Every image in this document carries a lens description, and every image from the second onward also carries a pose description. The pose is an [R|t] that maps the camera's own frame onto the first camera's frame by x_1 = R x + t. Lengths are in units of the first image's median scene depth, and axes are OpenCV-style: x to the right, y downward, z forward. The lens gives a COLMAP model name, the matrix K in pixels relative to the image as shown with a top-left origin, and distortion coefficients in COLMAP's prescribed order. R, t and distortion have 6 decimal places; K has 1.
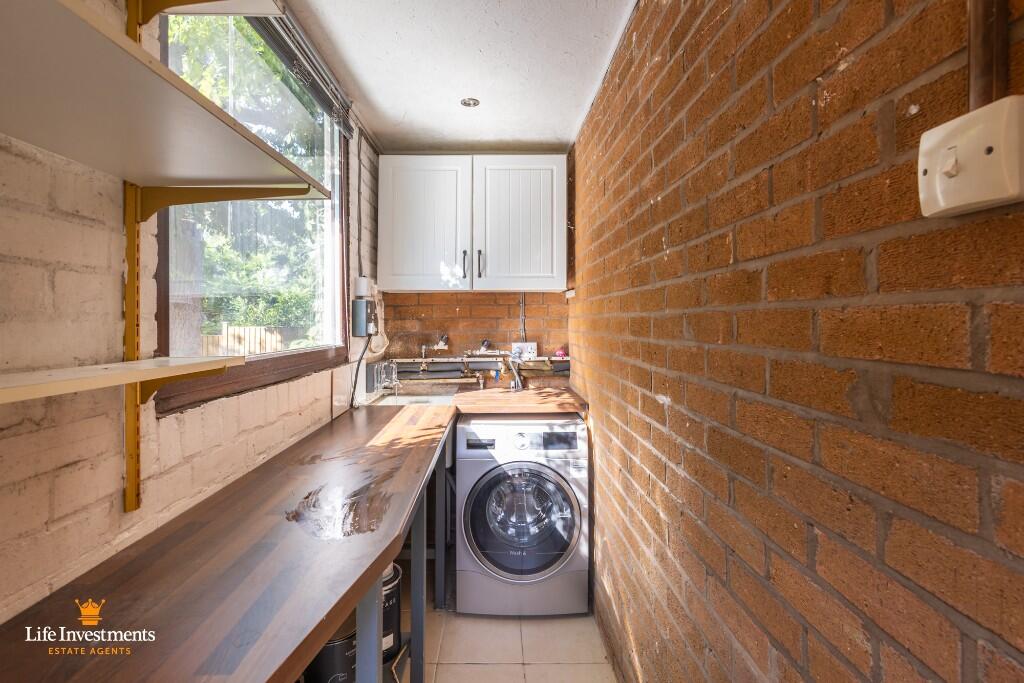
lens RADIAL K [[478.2, 0, 490.7], [0, 478.2, 335.8], [0, 0, 1]] dist [0.004371, -0.000528]
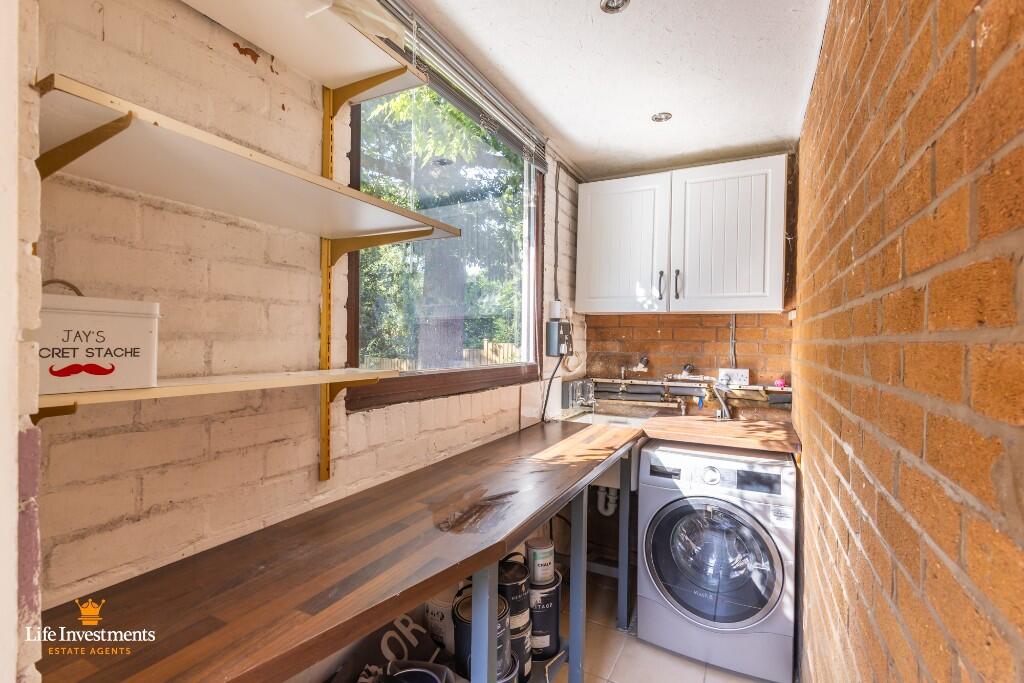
lens RADIAL K [[461.7, 0, 513.2], [0, 461.7, 358.8], [0, 0, 1]] dist [0.008494, -0.004279]
pose [[0.889339, 0.038585, -0.455618, 0.125015], [-0.034231, 0.999255, 0.017806, -0.007769], [0.455965, -0.000239, 0.889997, 0.033665]]
